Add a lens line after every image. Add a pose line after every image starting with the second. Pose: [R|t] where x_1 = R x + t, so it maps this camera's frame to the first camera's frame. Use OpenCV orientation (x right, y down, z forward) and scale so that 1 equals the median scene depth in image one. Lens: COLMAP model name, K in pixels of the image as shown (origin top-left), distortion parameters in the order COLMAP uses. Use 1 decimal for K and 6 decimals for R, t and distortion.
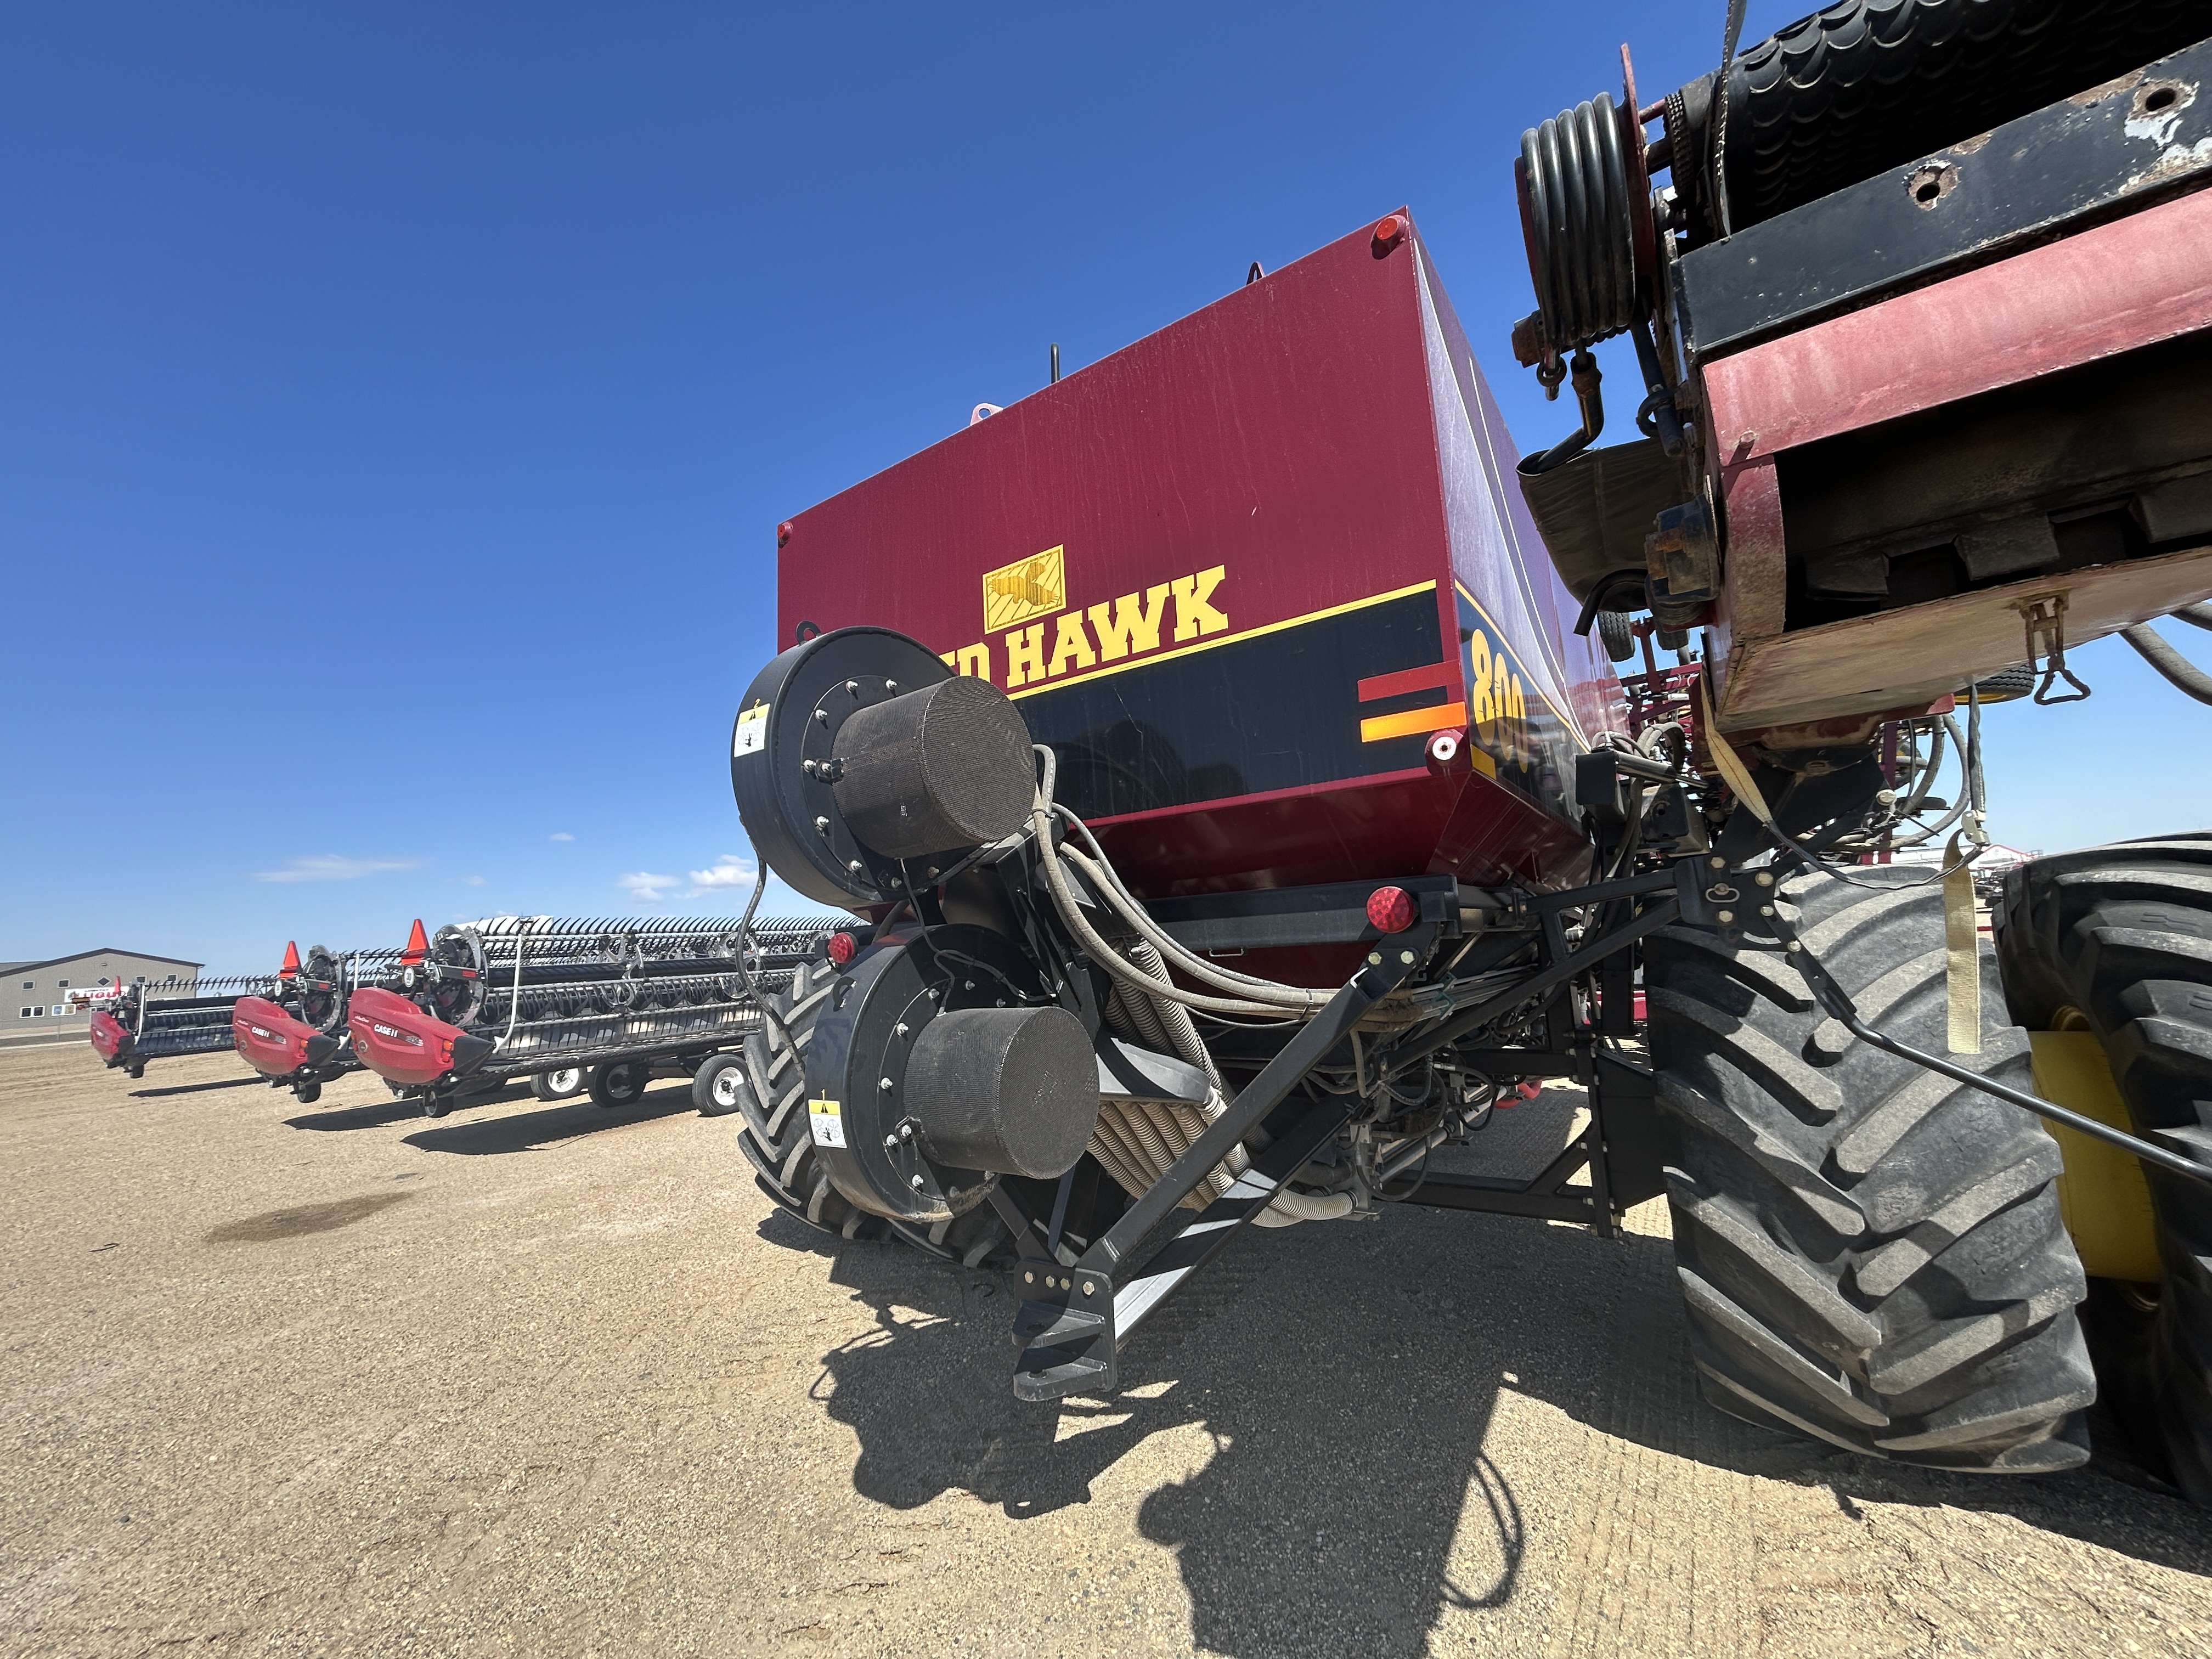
lens RADIAL K [[887.5, 0, 1099.6], [0, 887.5, 823.7], [0, 0, 1]] dist [-0.001306, 0.000318]
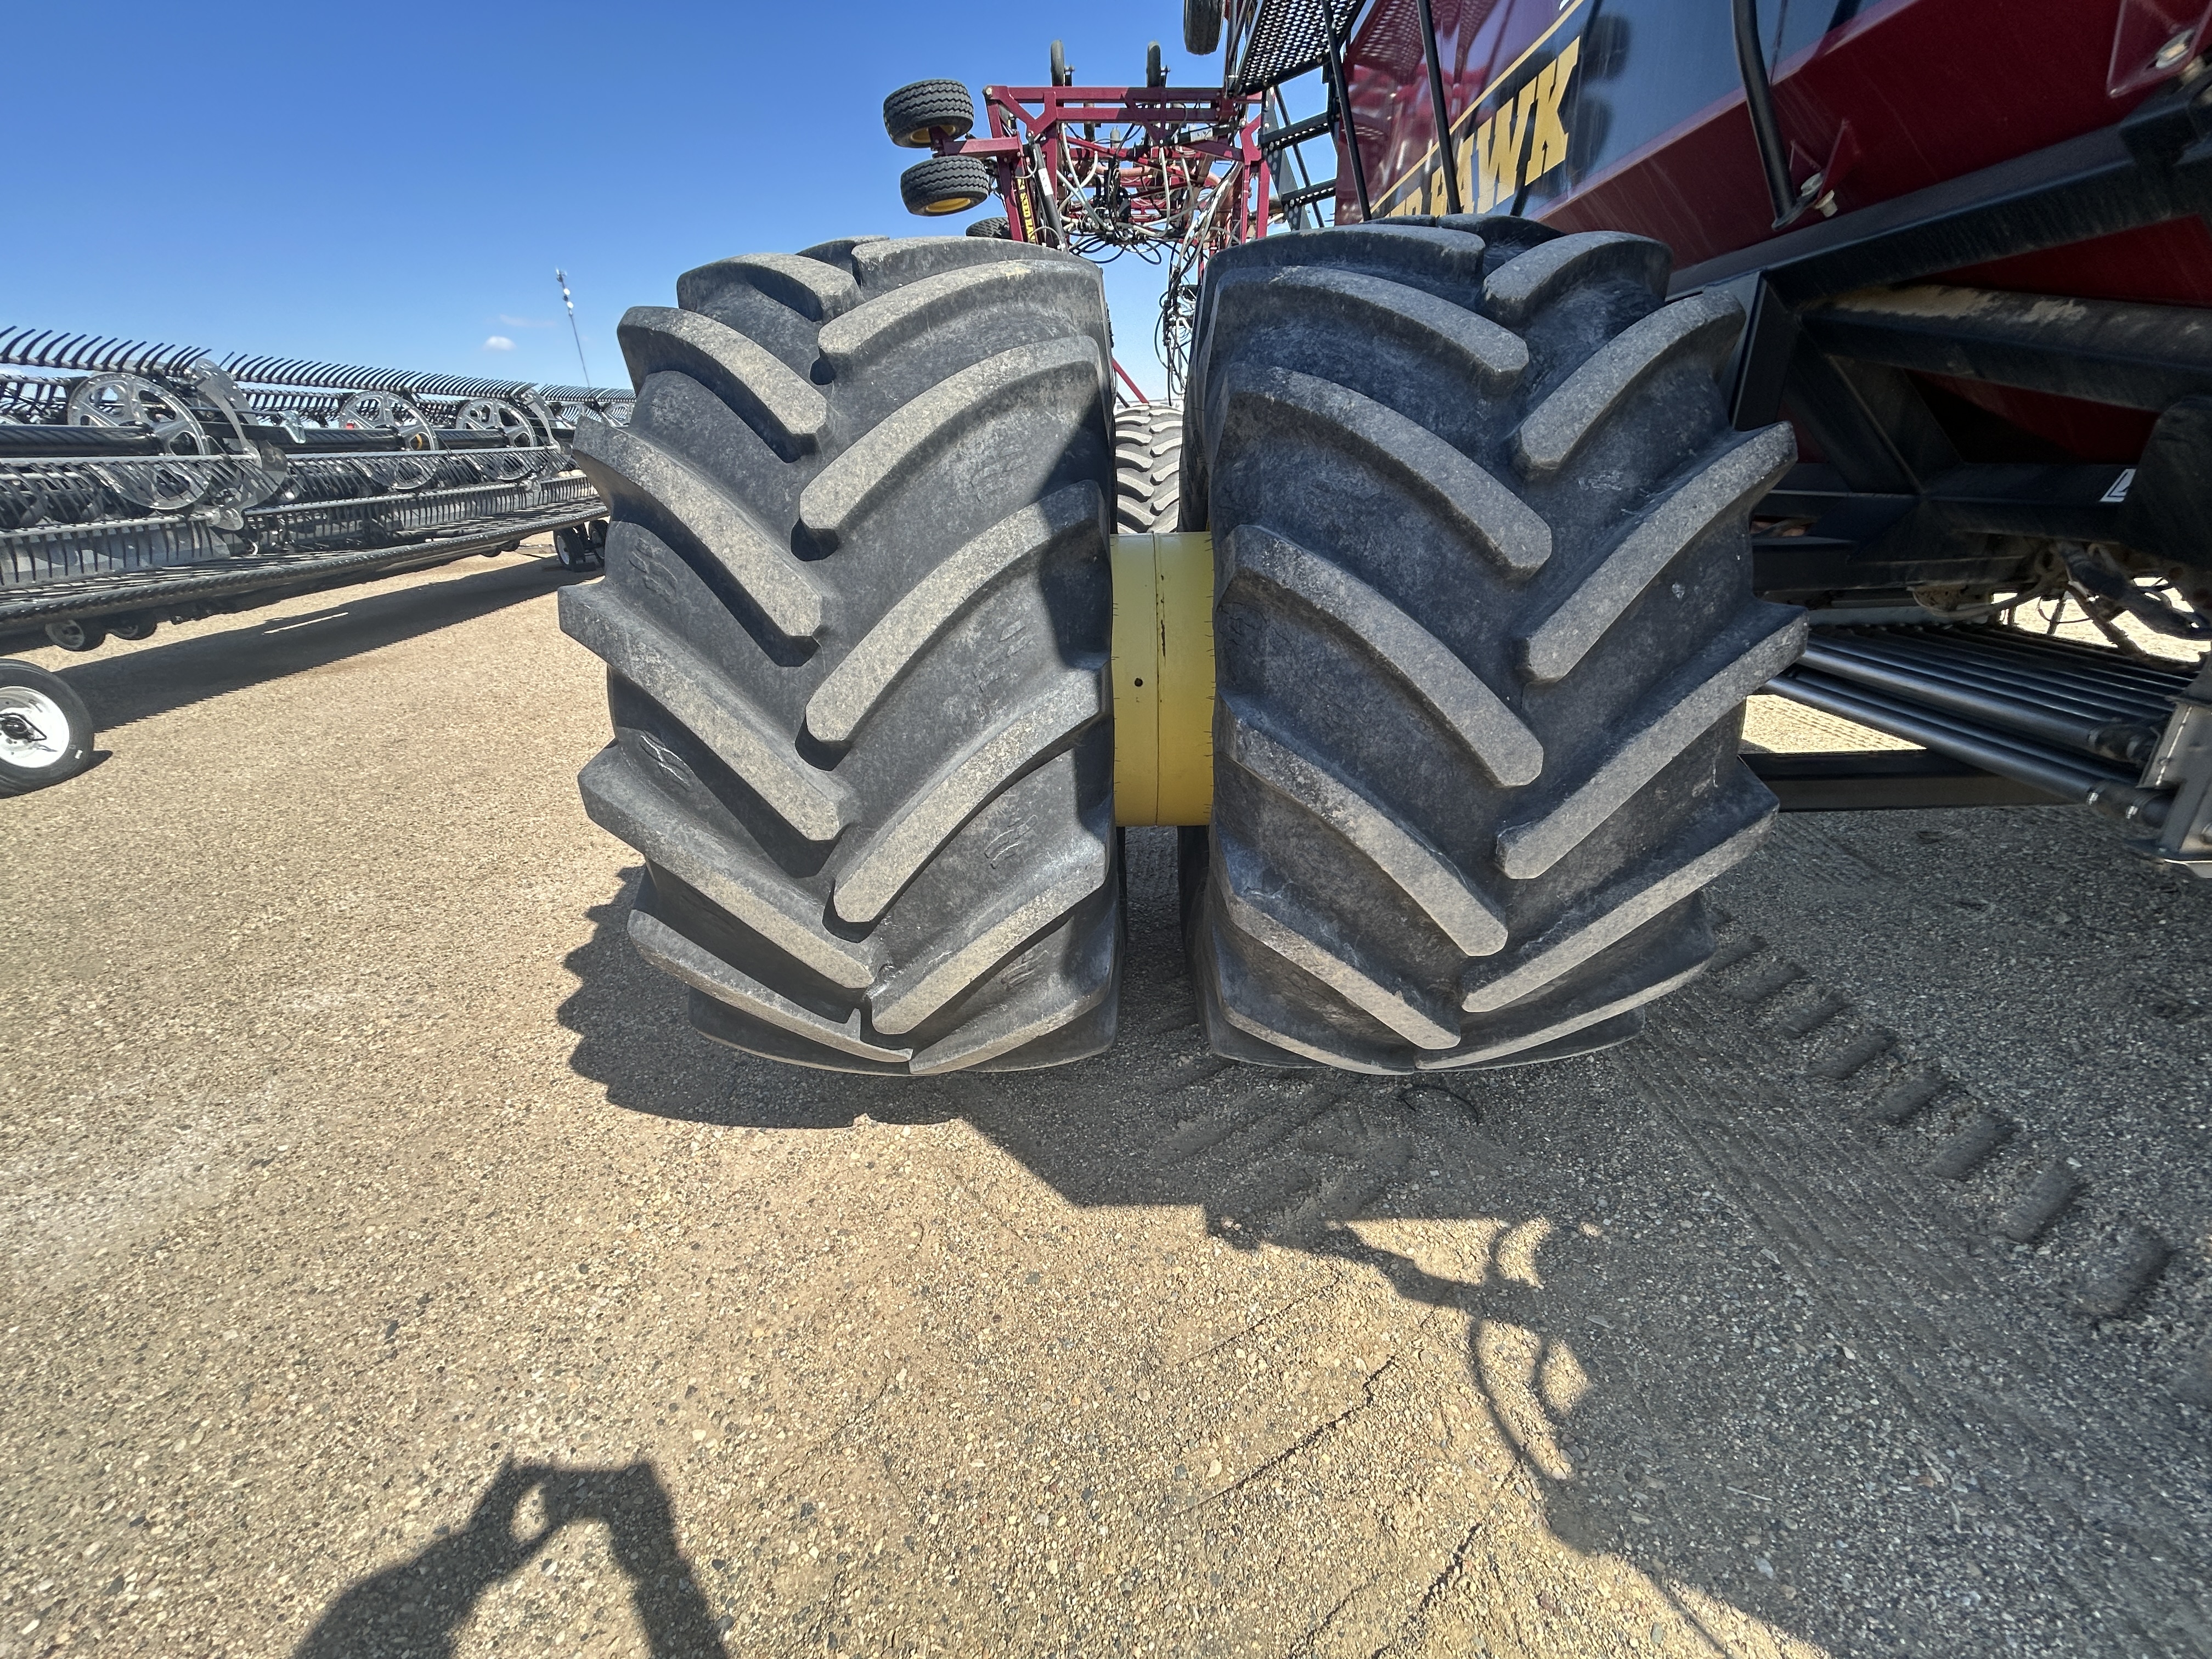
lens RADIAL K [[887.5, 0, 1100.0], [0, 887.5, 831.6], [0, 0, 1]] dist [-0.001306, 0.000318]
pose [[0.829495, -0.196969, 0.522630, -0.668268], [-0.085799, 0.879703, 0.467719, 0.271235], [-0.551885, -0.432812, 0.712809, 1.129814]]
